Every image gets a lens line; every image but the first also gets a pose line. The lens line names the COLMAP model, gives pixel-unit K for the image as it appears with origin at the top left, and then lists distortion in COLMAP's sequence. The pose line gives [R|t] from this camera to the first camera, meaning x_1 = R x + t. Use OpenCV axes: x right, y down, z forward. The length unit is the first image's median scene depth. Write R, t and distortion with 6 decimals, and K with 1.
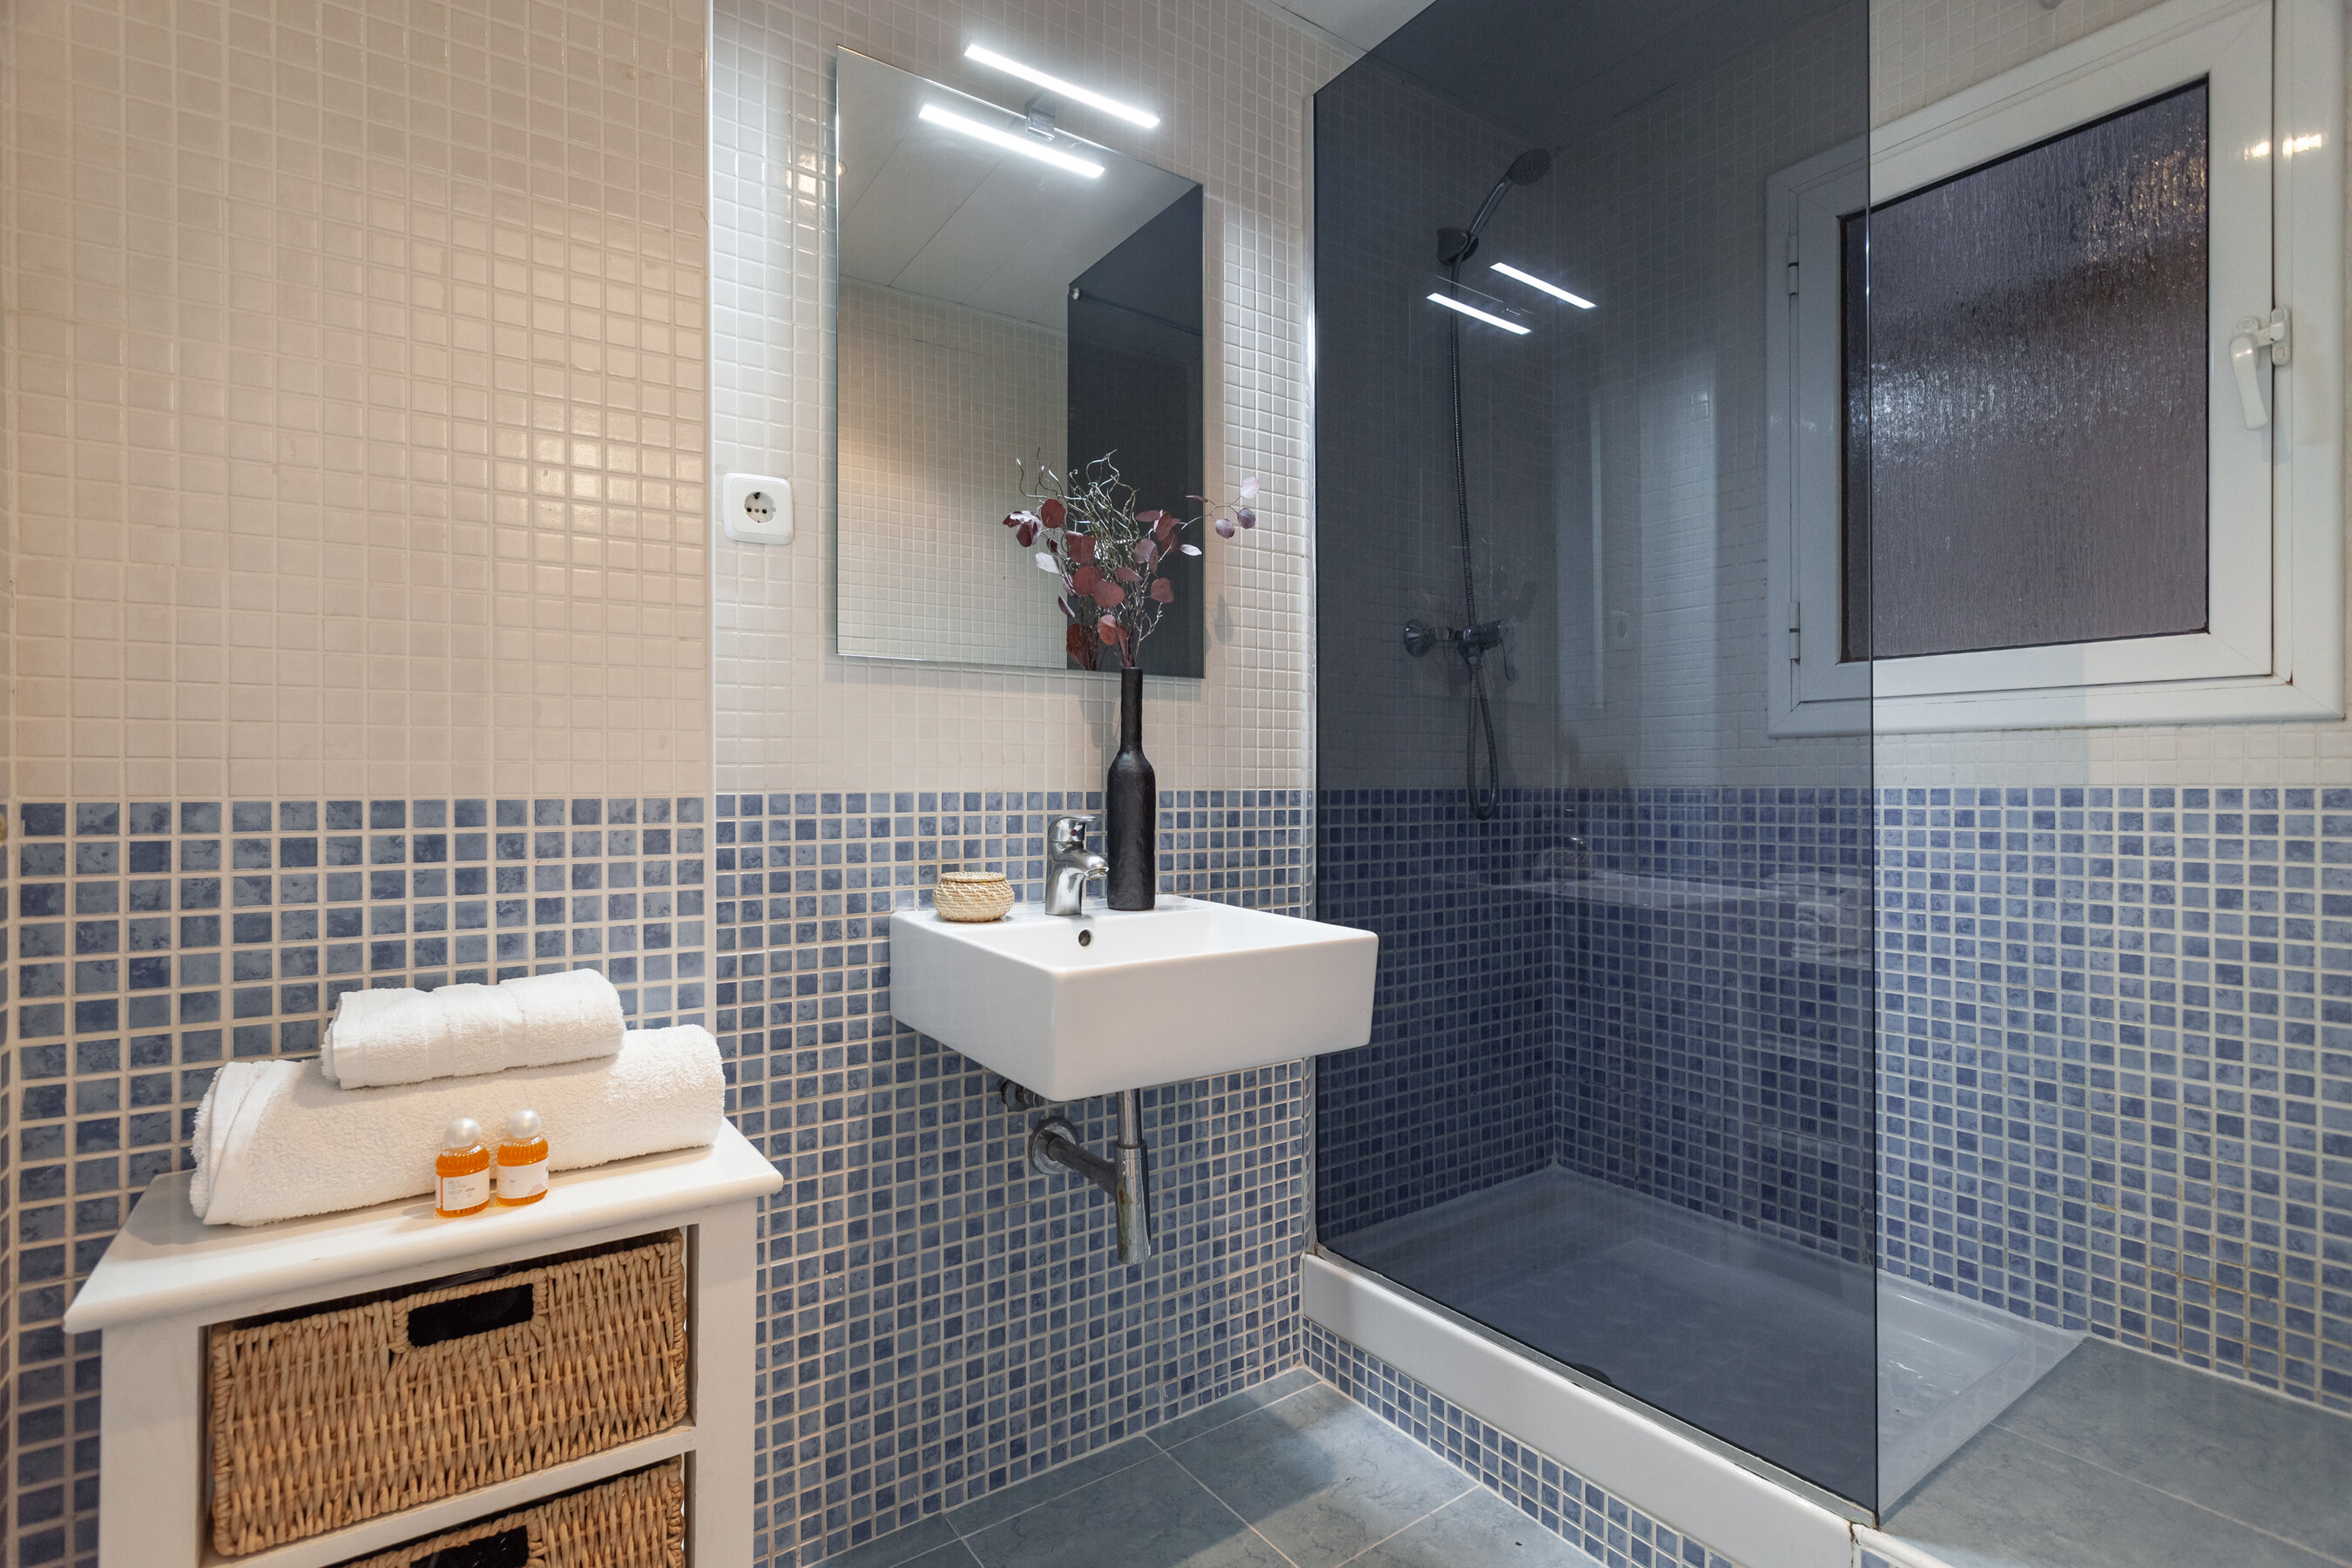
lens RADIAL K [[1242.4, 0, 1175.8], [0, 1242.4, 718.3], [0, 0, 1]] dist [0.002474, -0.002046]
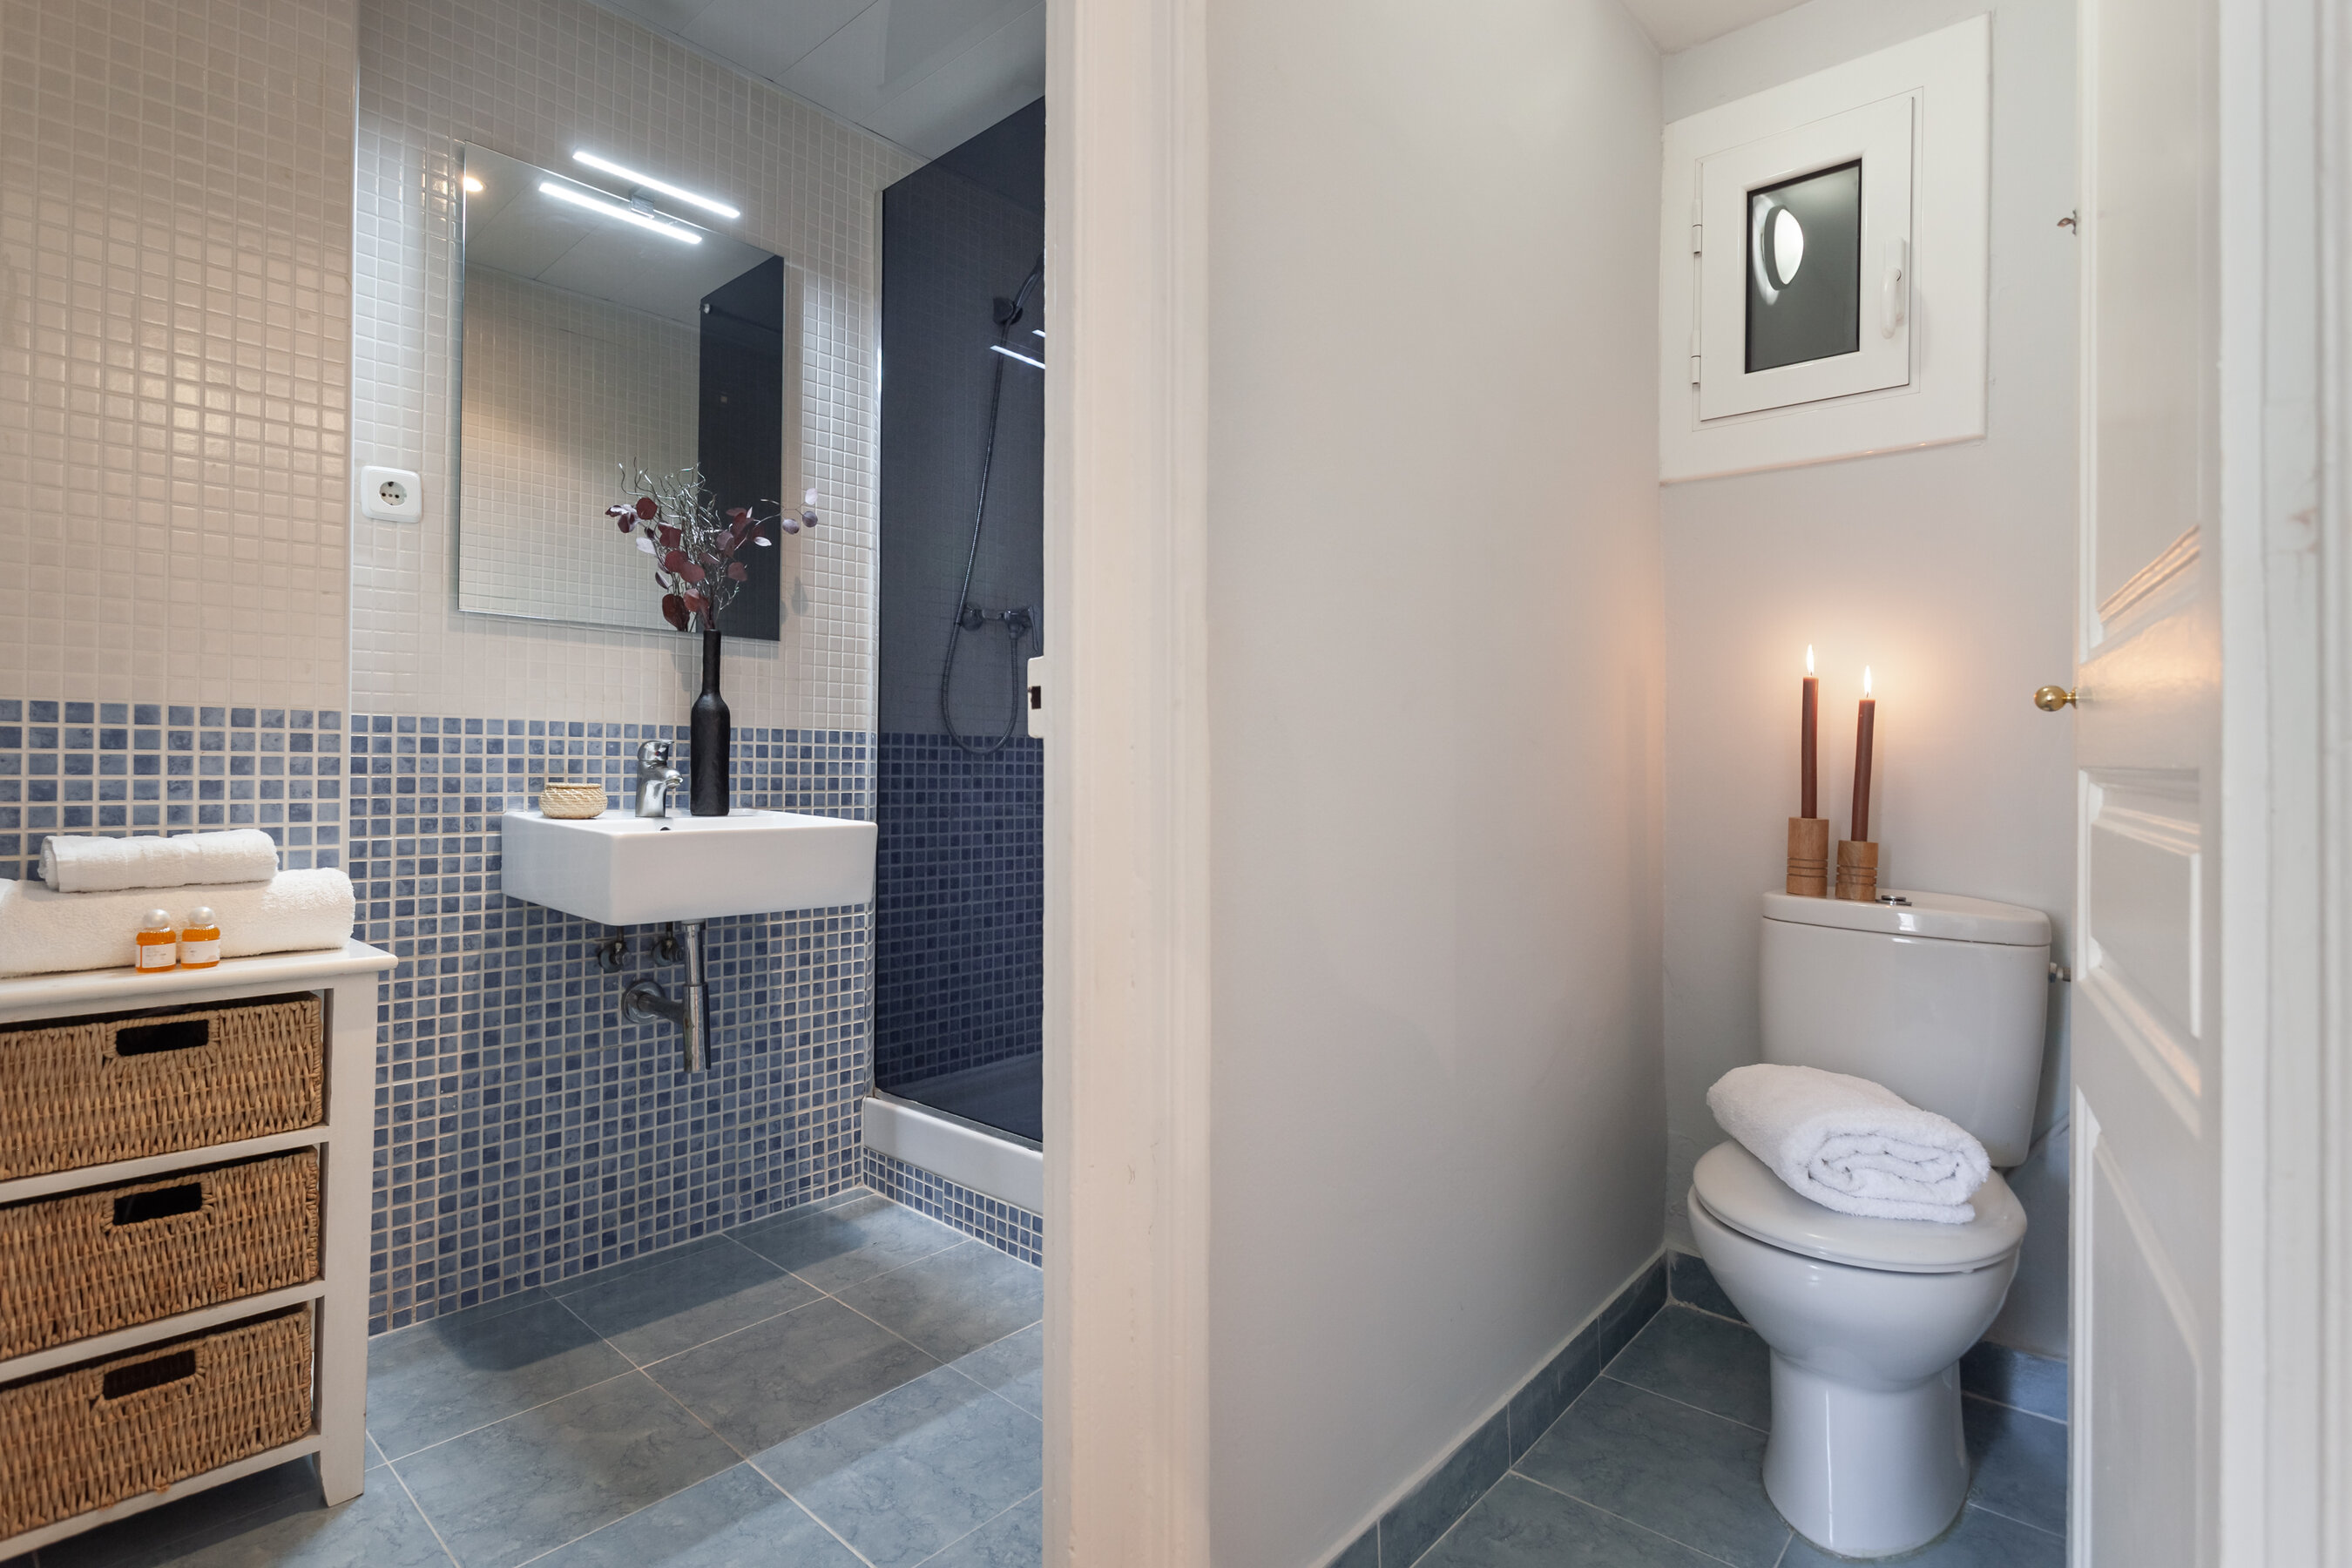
lens RADIAL K [[1242.4, 0, 1175.8], [0, 1242.4, 718.3], [0, 0, 1]] dist [0.002474, -0.002046]
pose [[0.973046, 0.021664, 0.229590, 0.148405], [-0.025327, 0.999594, 0.013022, 0.024082], [-0.229214, -0.018486, 0.973200, -0.402589]]
